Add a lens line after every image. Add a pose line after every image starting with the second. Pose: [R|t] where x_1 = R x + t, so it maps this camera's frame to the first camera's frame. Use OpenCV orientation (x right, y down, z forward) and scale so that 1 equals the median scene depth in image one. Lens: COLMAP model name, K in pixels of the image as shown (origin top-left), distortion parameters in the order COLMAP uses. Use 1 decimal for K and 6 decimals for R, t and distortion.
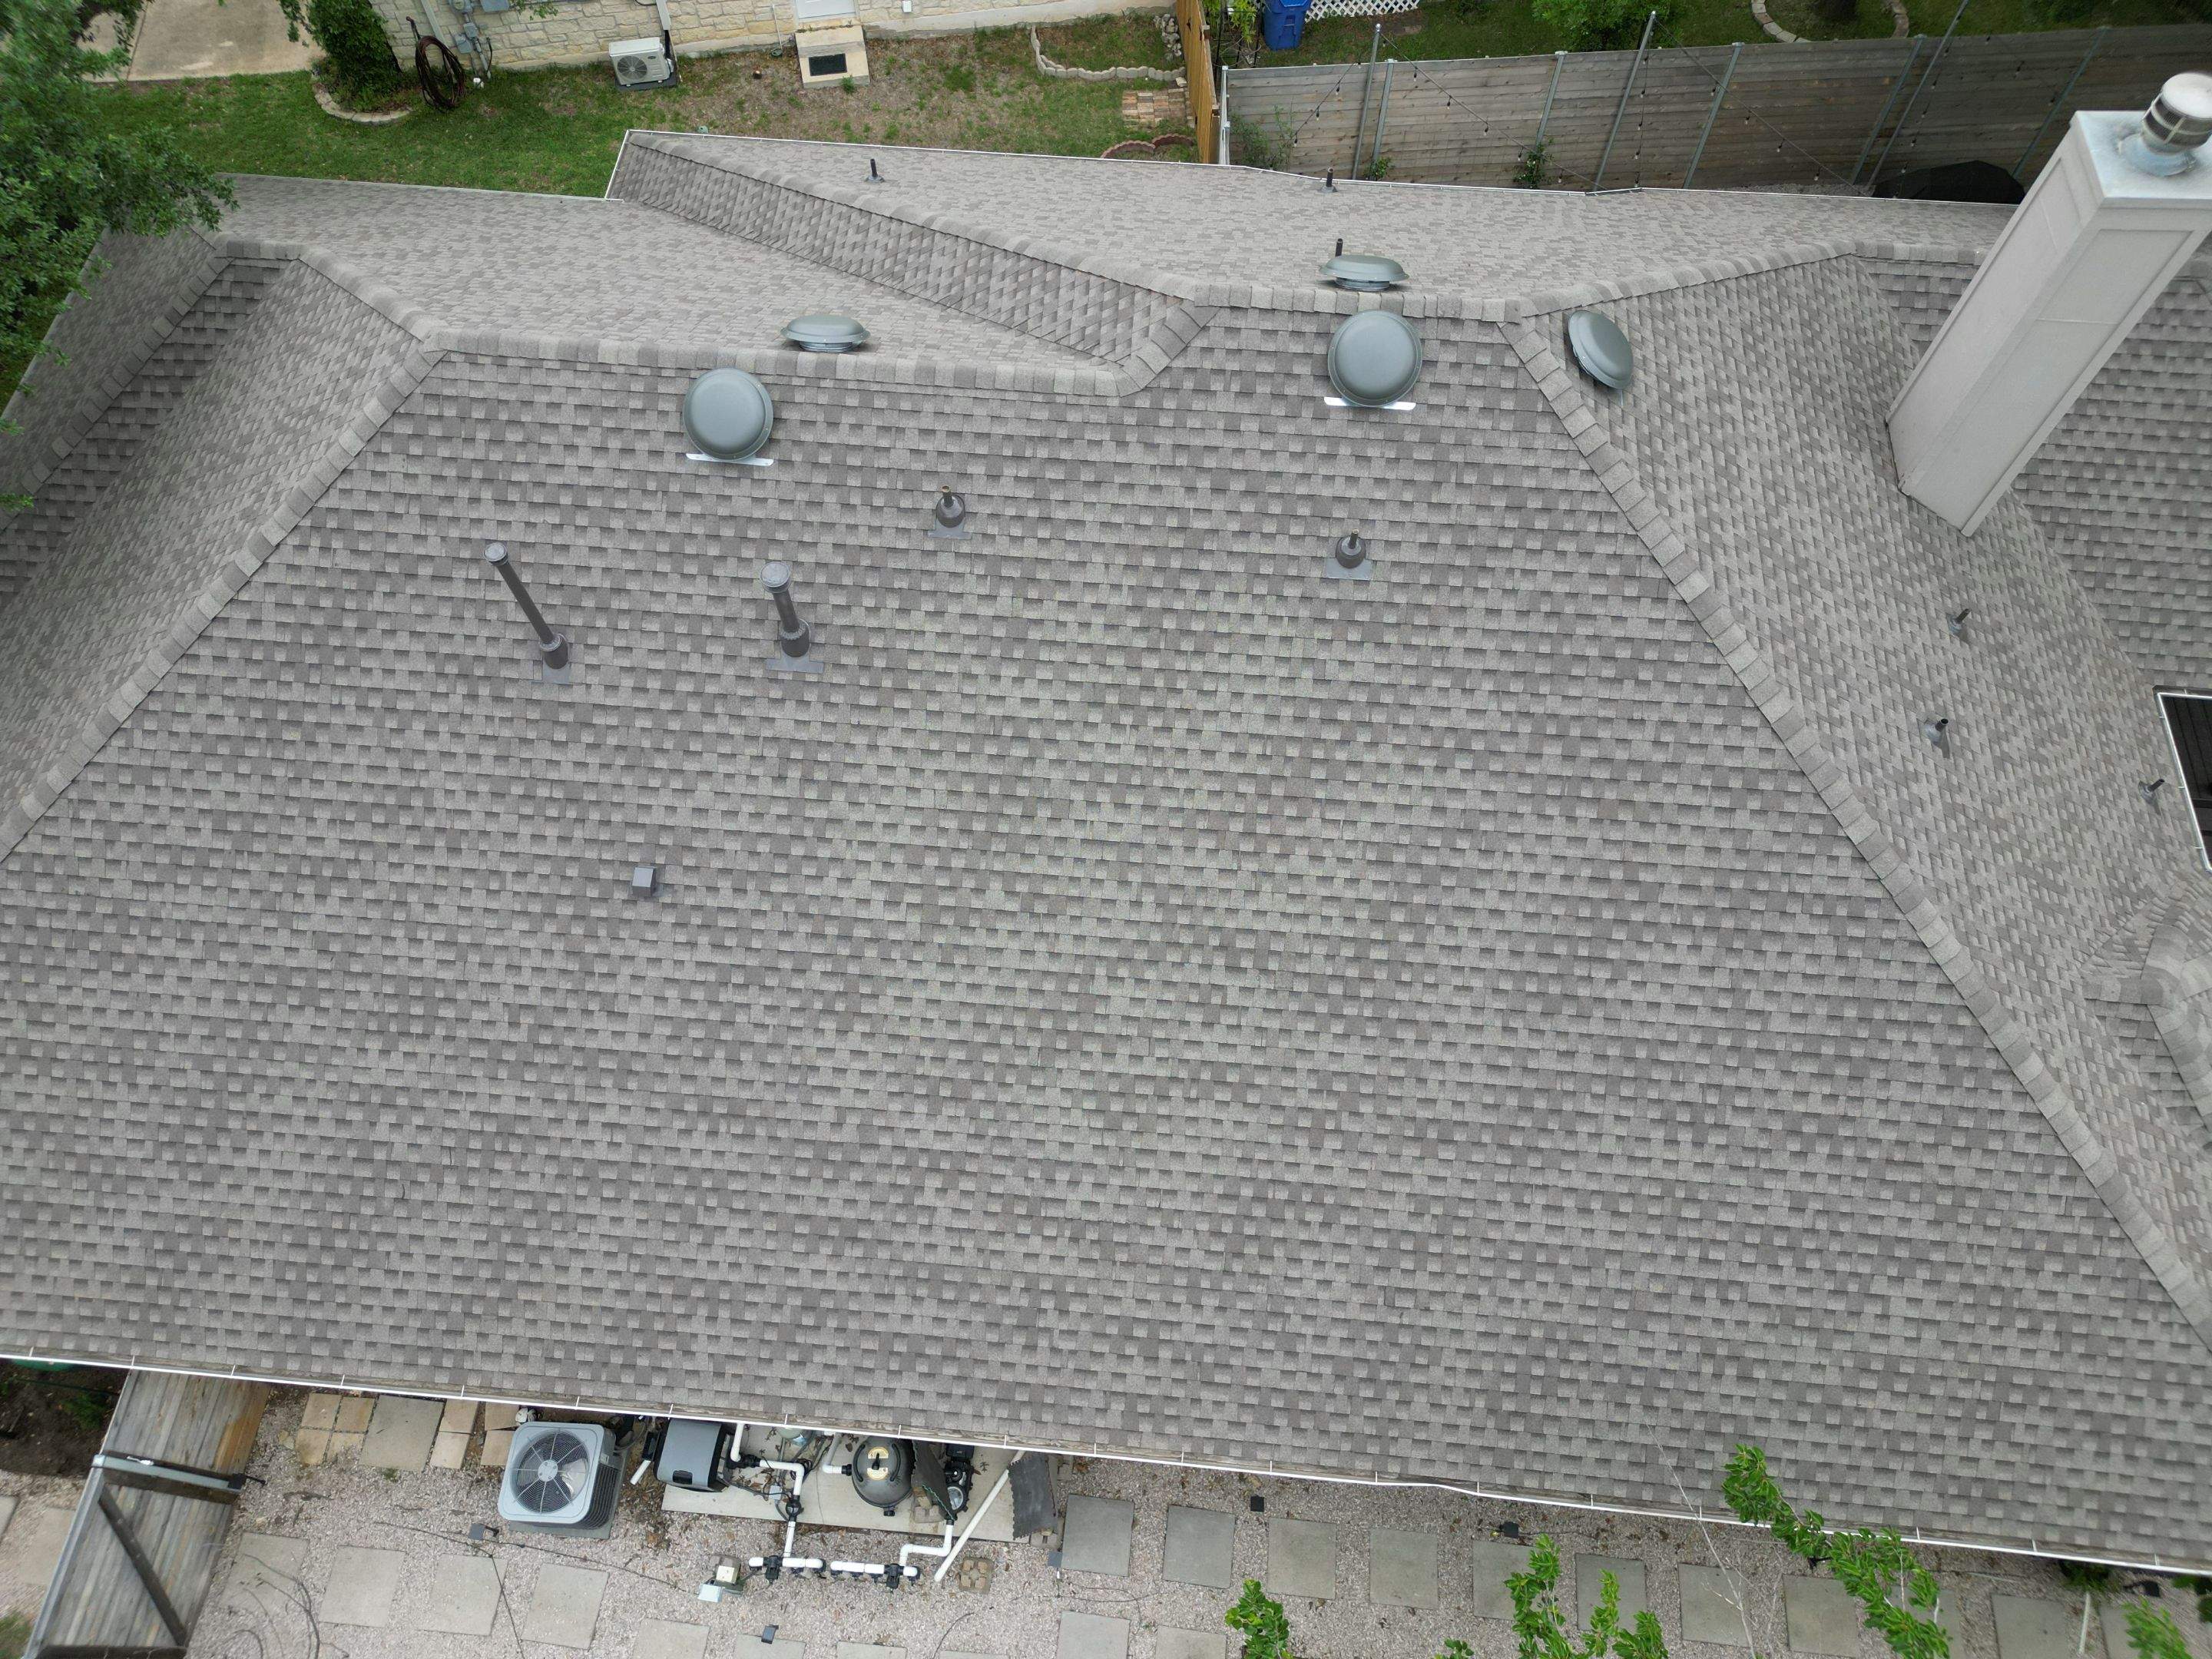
lens RADIAL K [[1537.3, 0, 1099.8], [0, 1537.3, 829.4], [0, 0, 1]] dist [0.096728, -0.111003]
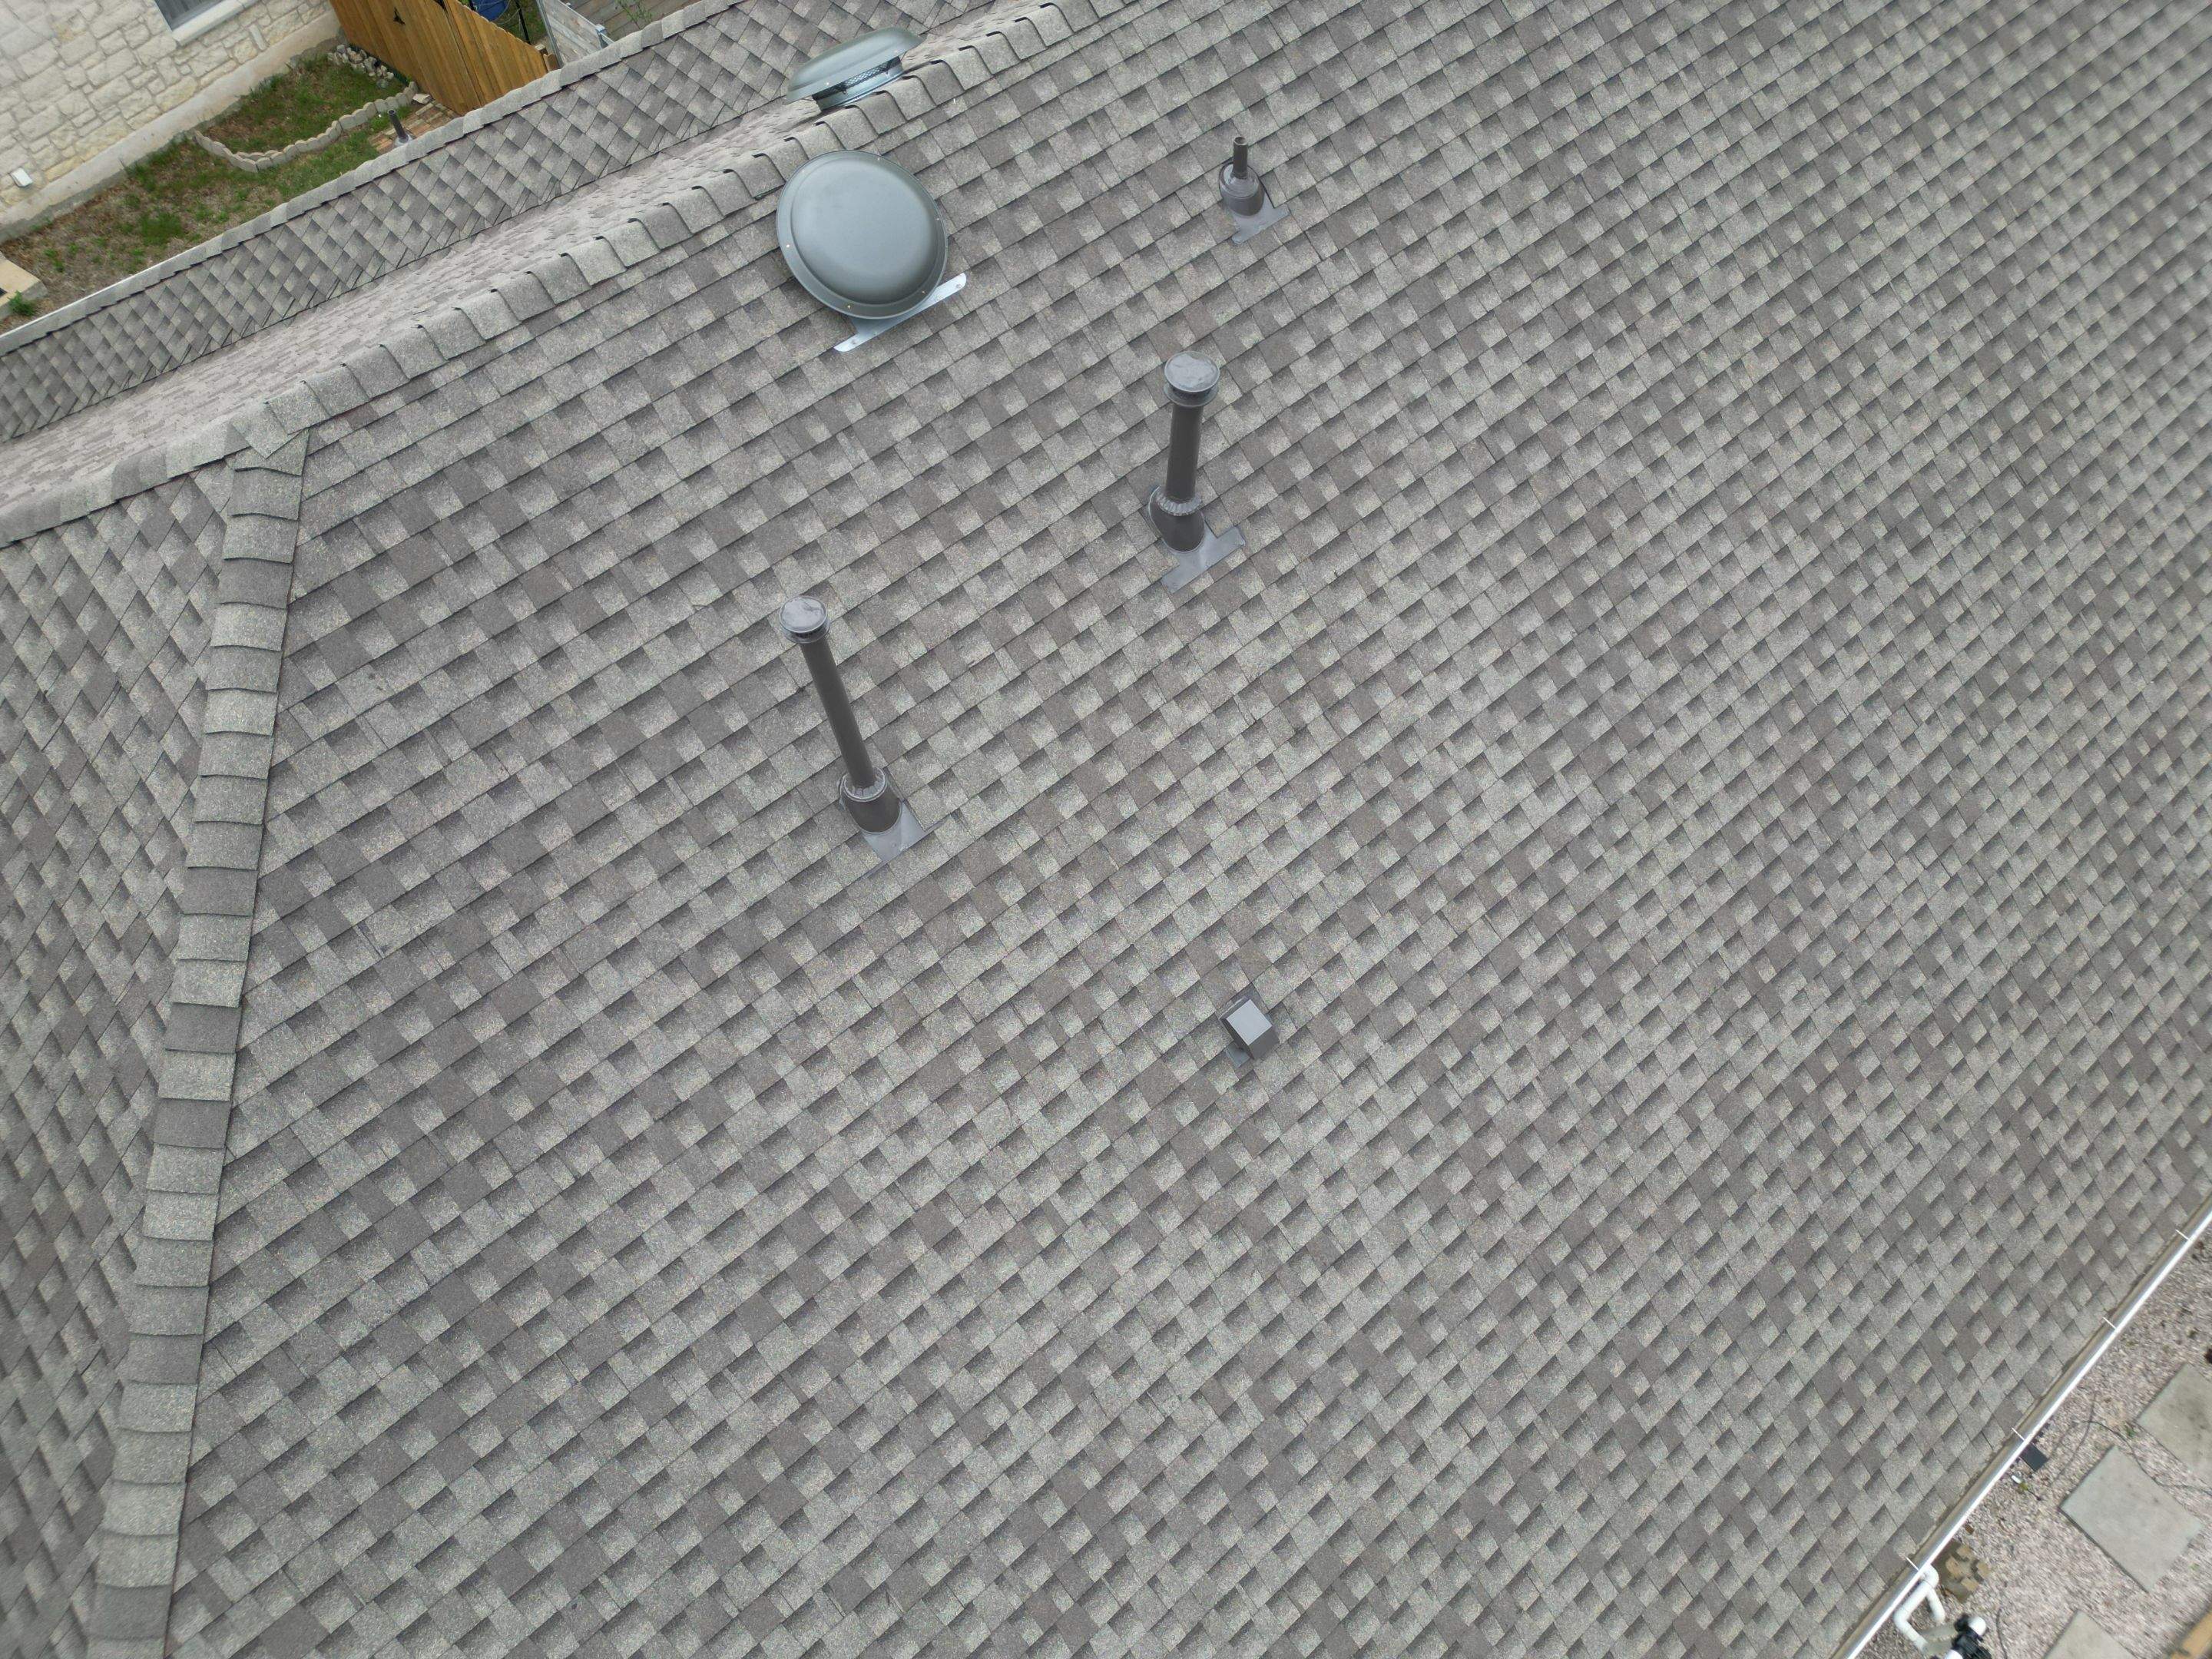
lens RADIAL K [[1543.2, 0, 1101.0], [0, 1543.2, 829.5], [0, 0, 1]] dist [0.079937, -0.083678]
pose [[0.693356, -0.617811, 0.370899, -0.497496], [0.639443, 0.764812, 0.078586, -0.098975], [-0.332219, 0.182681, 0.925342, 0.505849]]
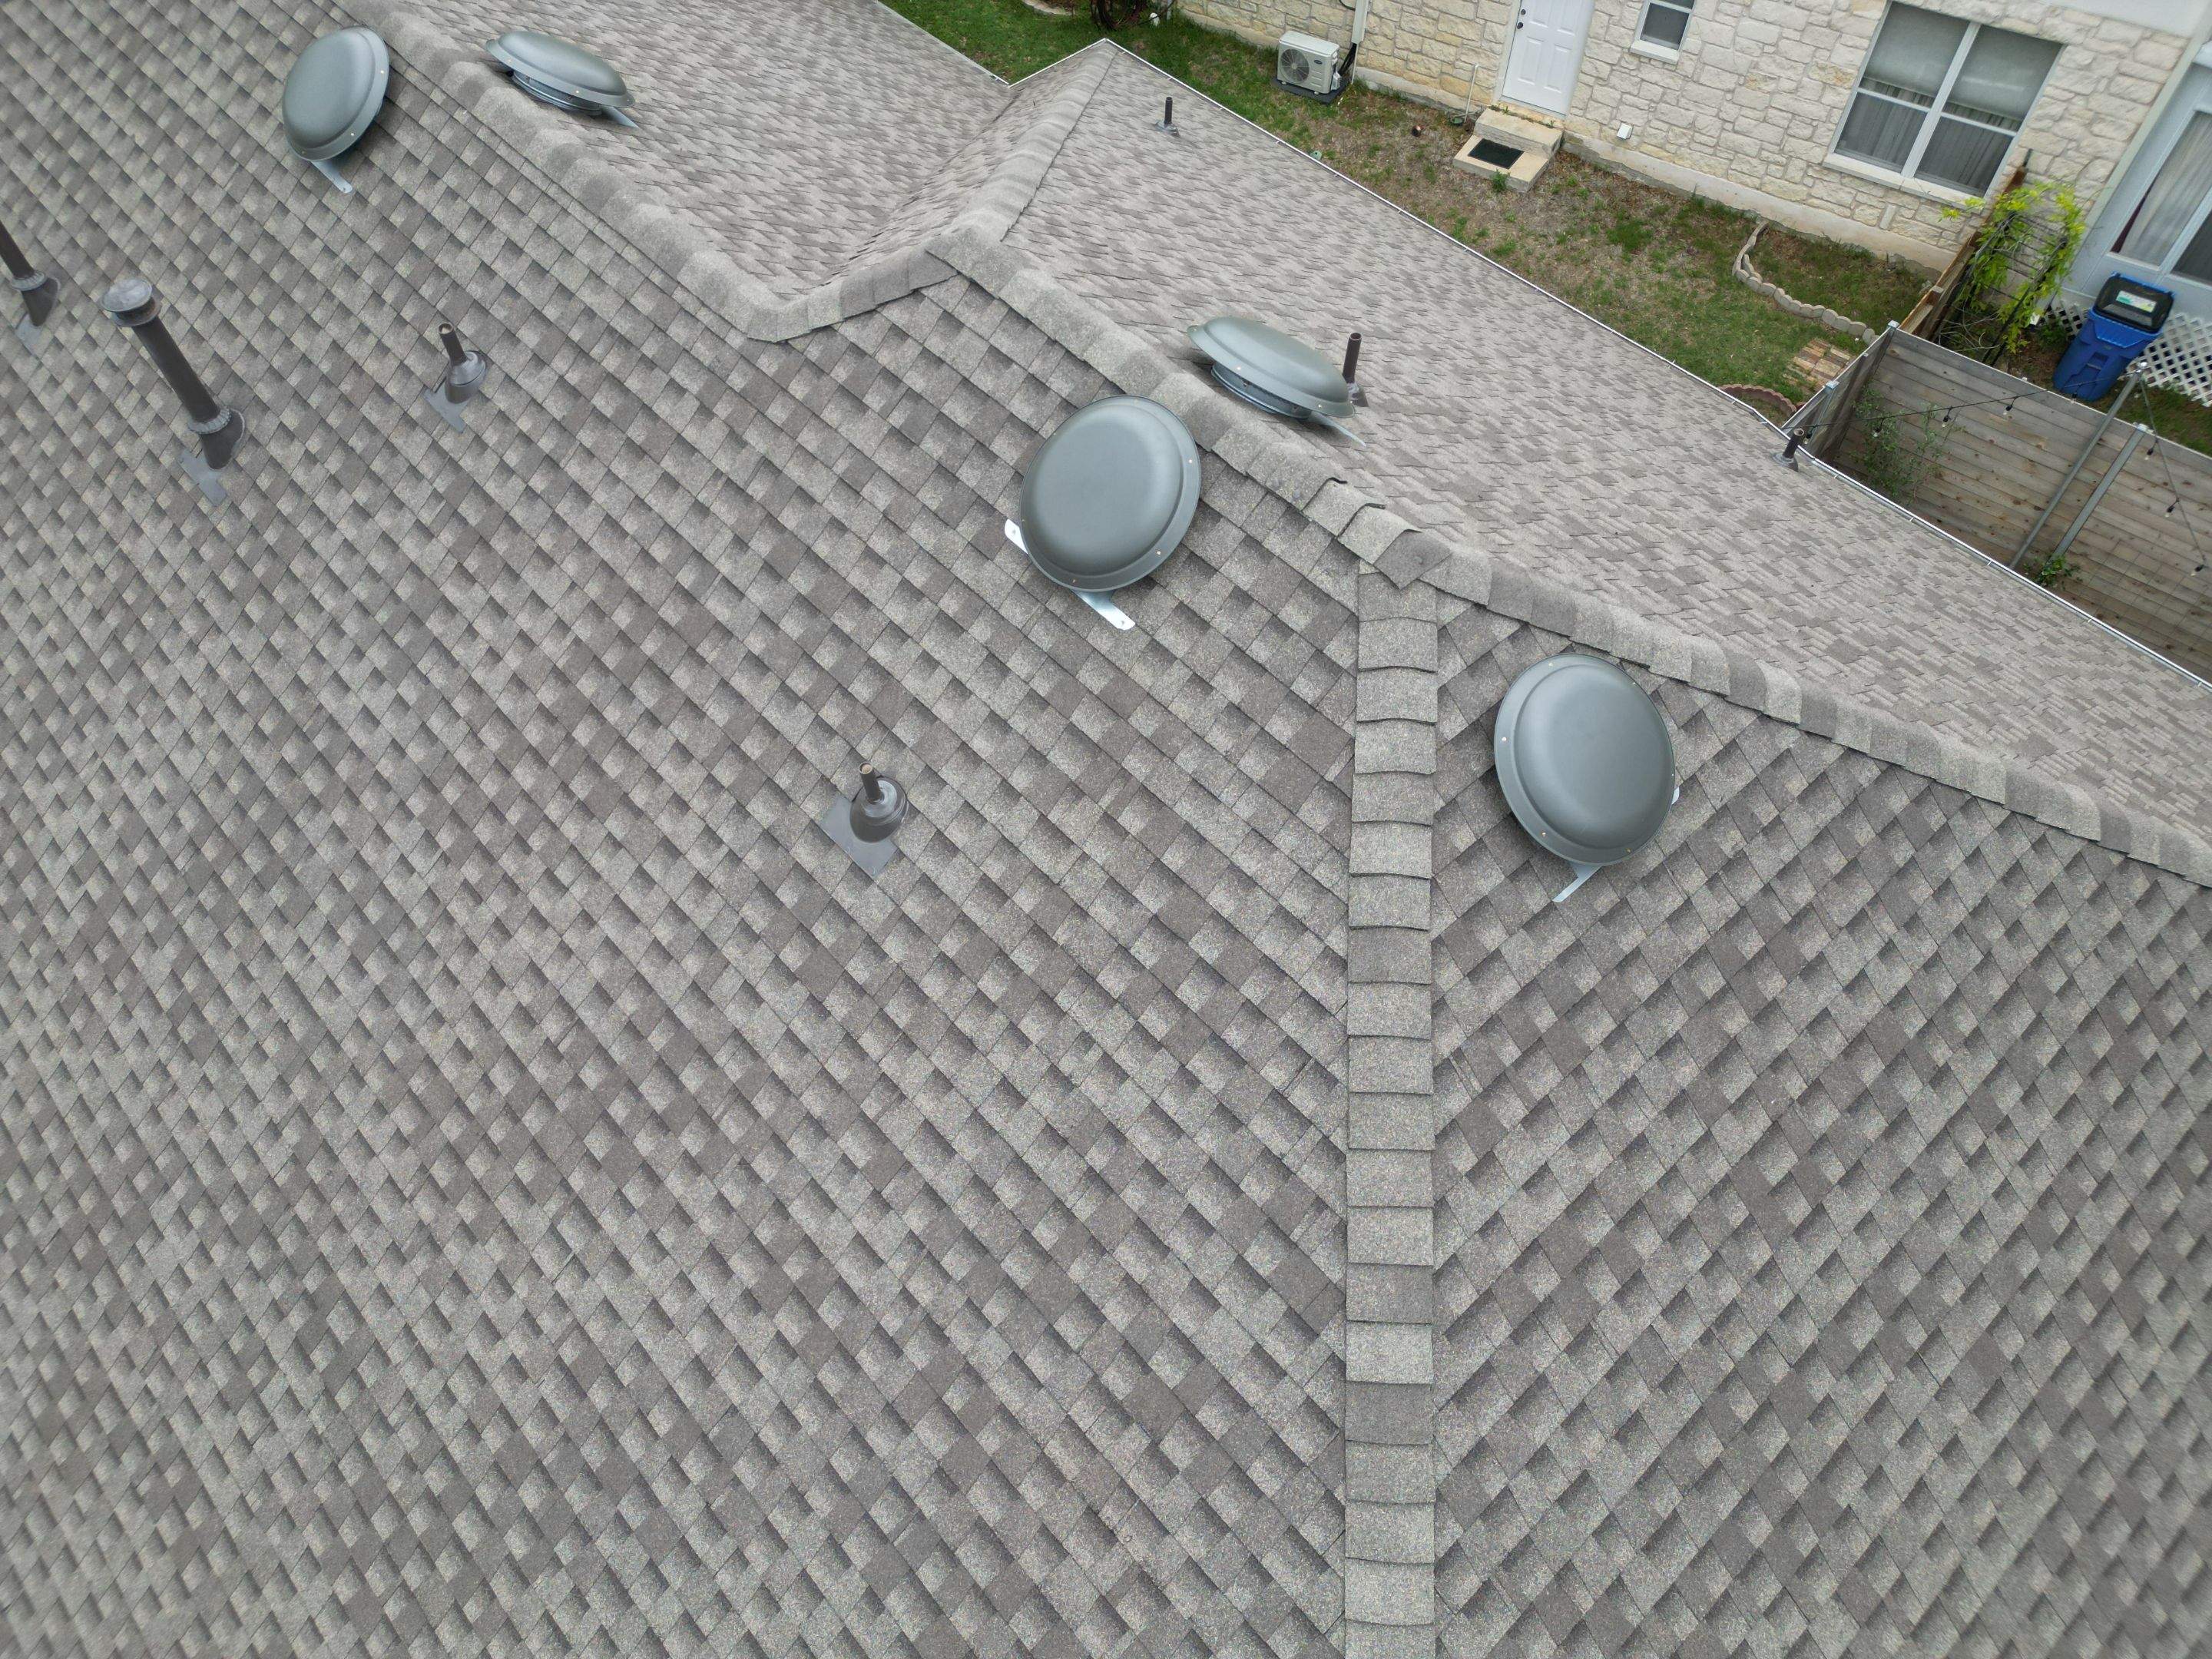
lens RADIAL K [[1543.2, 0, 1101.0], [0, 1543.2, 829.5], [0, 0, 1]] dist [0.079937, -0.083678]
pose [[0.737138, 0.554040, -0.386870, 0.393146], [-0.594113, 0.804143, 0.019603, -0.219893], [0.321960, 0.215394, 0.921926, 0.566308]]
